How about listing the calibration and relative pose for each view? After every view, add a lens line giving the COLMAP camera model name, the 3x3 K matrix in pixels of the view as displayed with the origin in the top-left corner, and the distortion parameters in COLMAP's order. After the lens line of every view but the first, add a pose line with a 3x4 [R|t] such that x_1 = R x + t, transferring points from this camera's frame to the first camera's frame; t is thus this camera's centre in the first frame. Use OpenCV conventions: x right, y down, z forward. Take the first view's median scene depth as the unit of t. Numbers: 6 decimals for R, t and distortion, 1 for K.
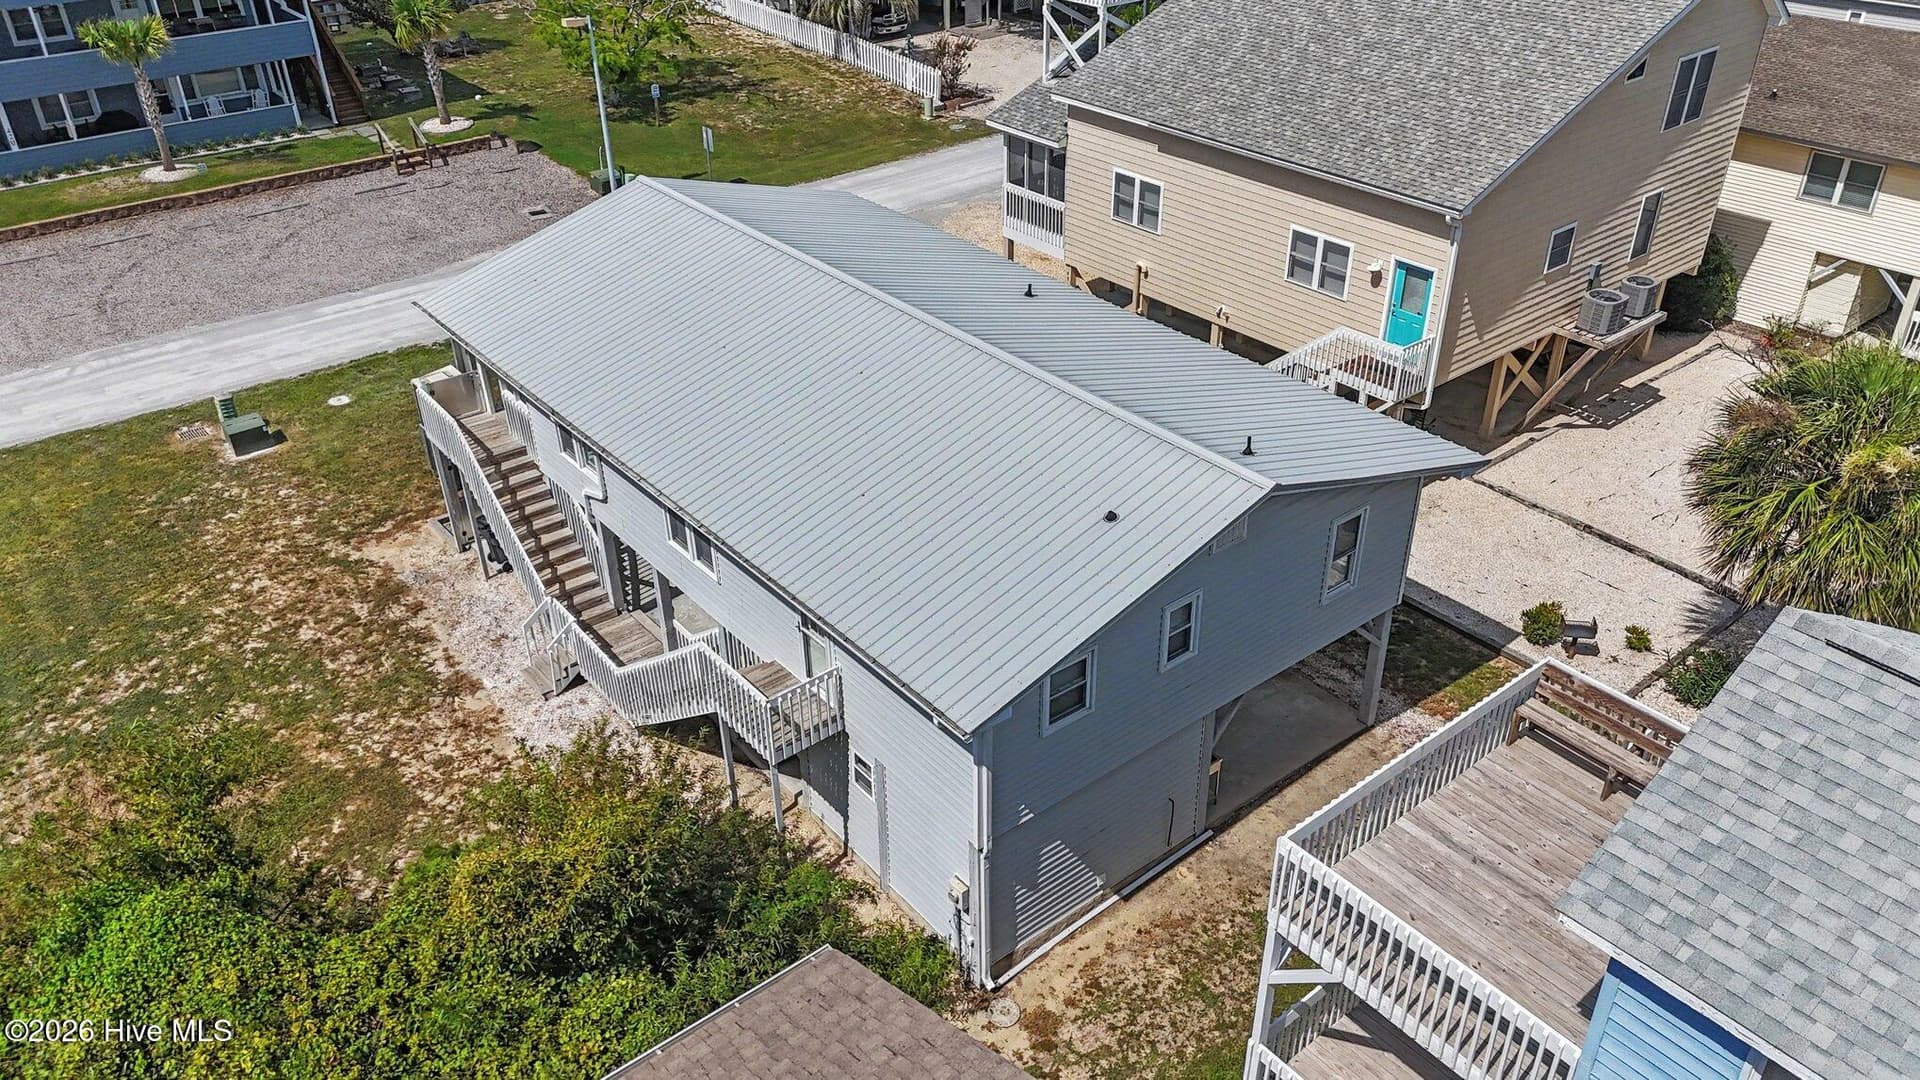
lens RADIAL K [[1406.5, 0, 960.0], [0, 1406.5, 540.0], [0, 0, 1]] dist [0.044639, -0.029273]
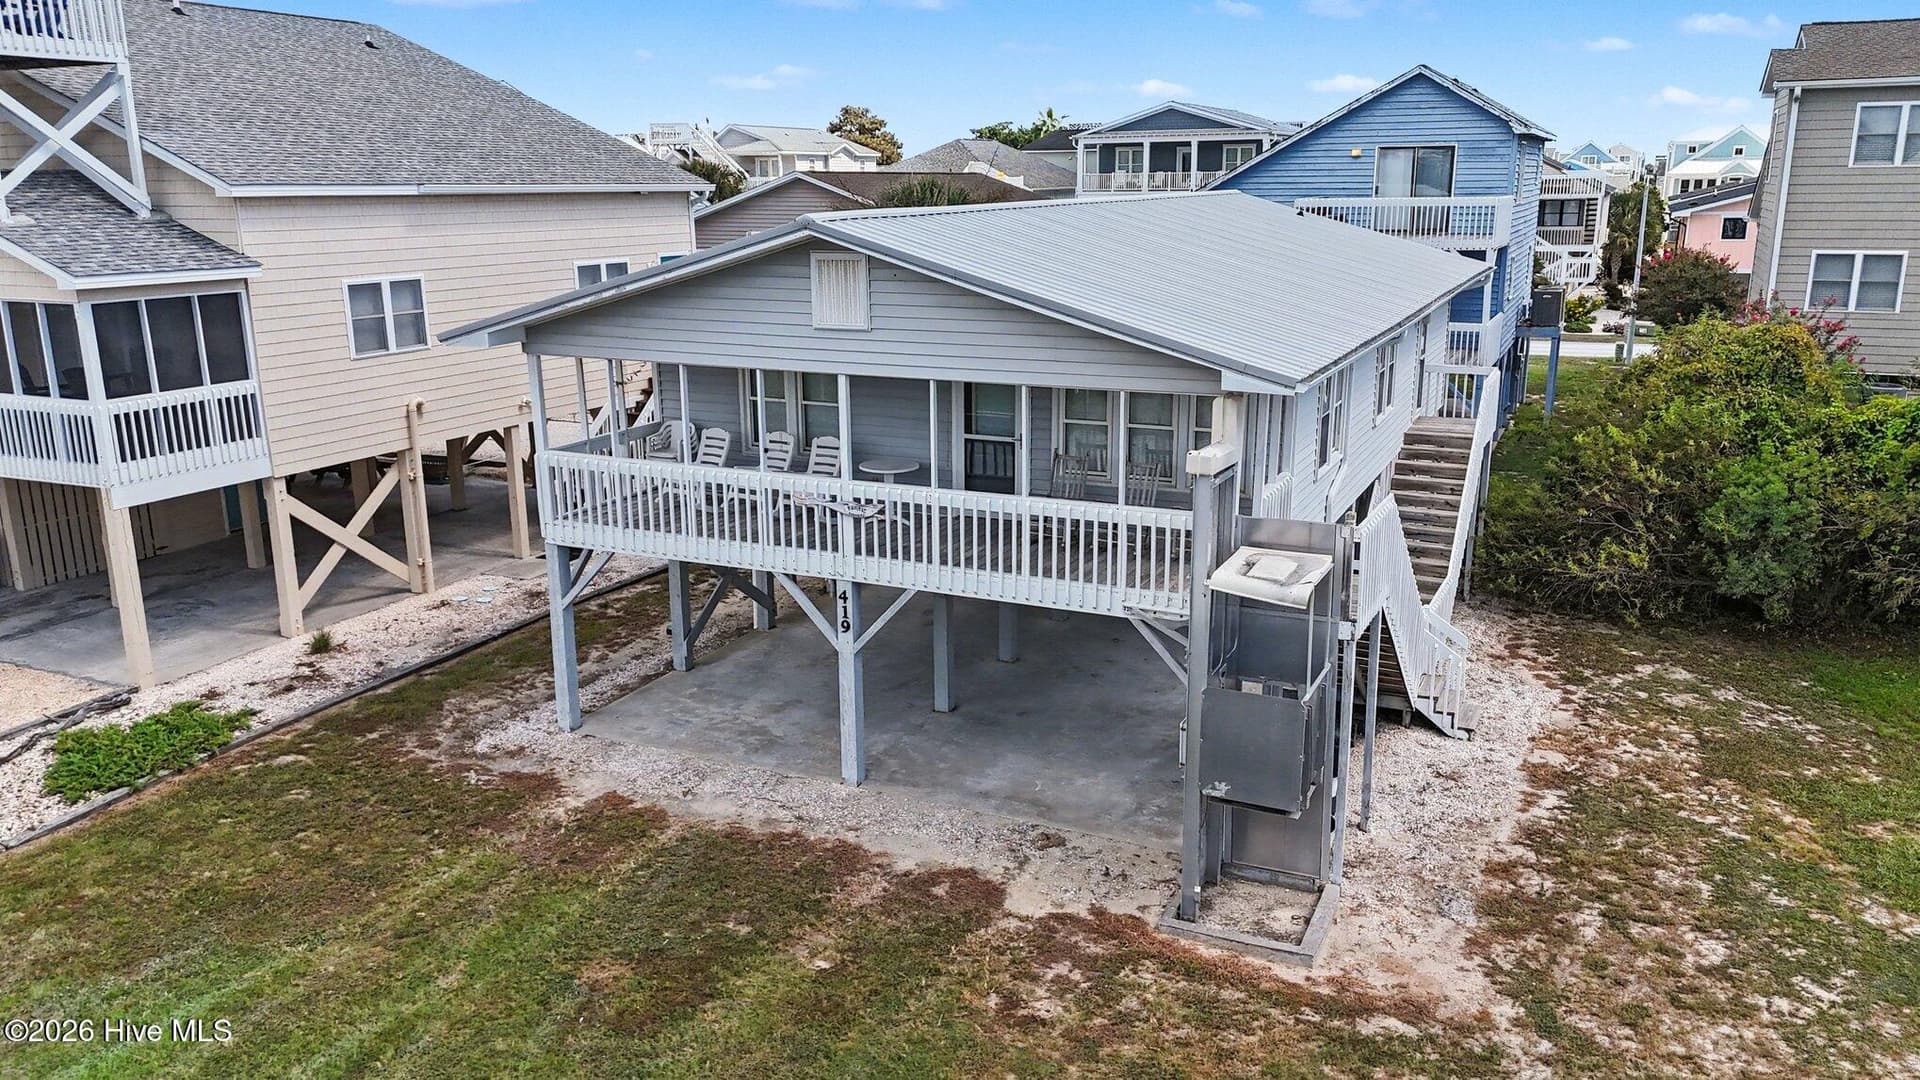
lens RADIAL K [[1406.5, 0, 960.0], [0, 1406.5, 540.0], [0, 0, 1]] dist [0.044639, -0.029273]
pose [[-0.434654, -0.210874, 0.875562, -0.744169], [0.483502, 0.765574, 0.424408, -0.375996], [-0.759804, 0.607807, -0.230802, 1.214949]]
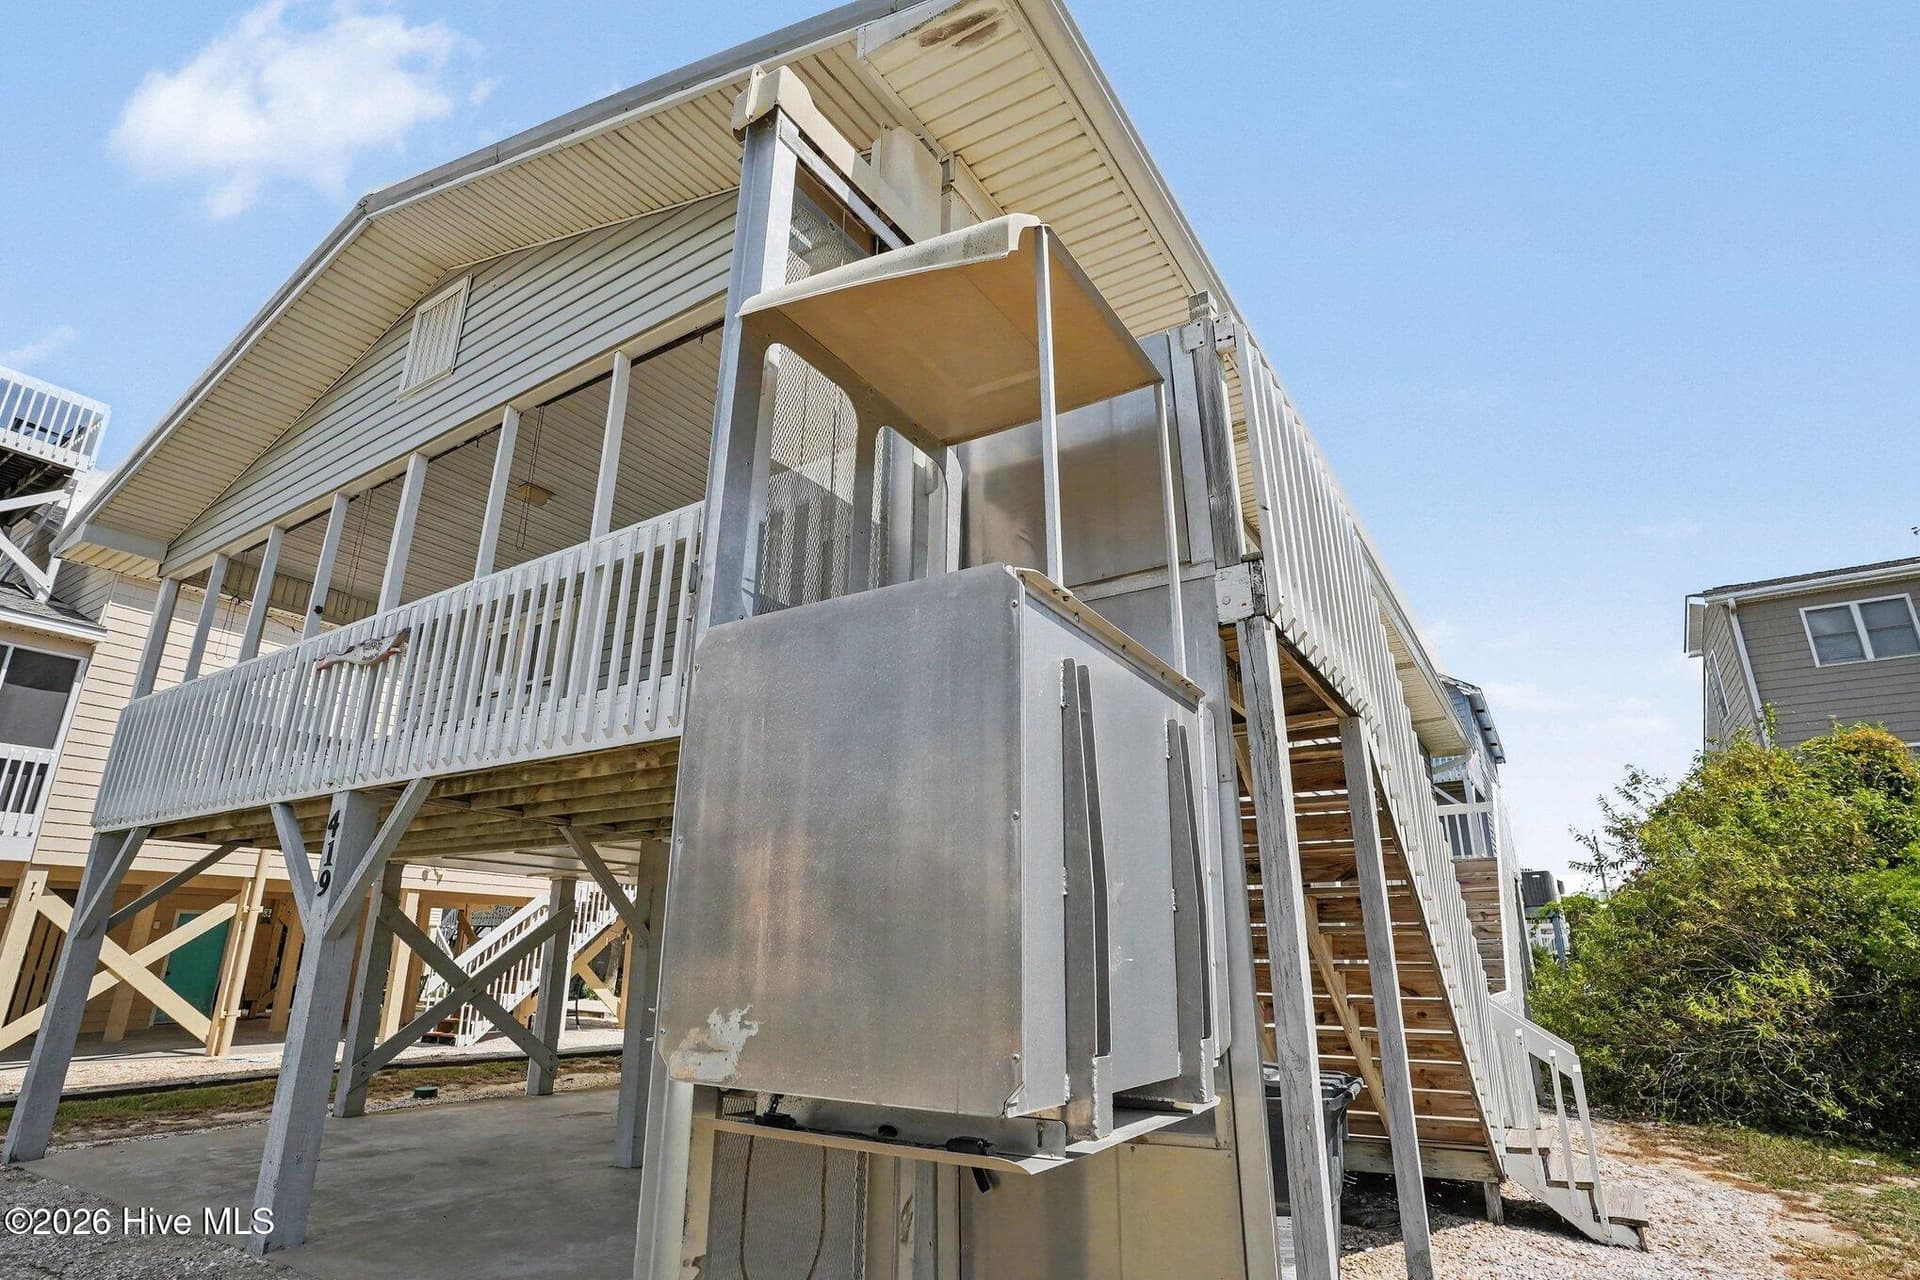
lens RADIAL K [[947.7, 0, 960.0], [0, 947.7, 640.0], [0, 0, 1]] dist [-0.012830, 0.000012]
pose [[-0.326480, 0.307095, 0.893926, -0.465586], [0.496316, 0.860575, -0.114372, -0.075951], [-0.804413, 0.406330, -0.433377, 1.095046]]
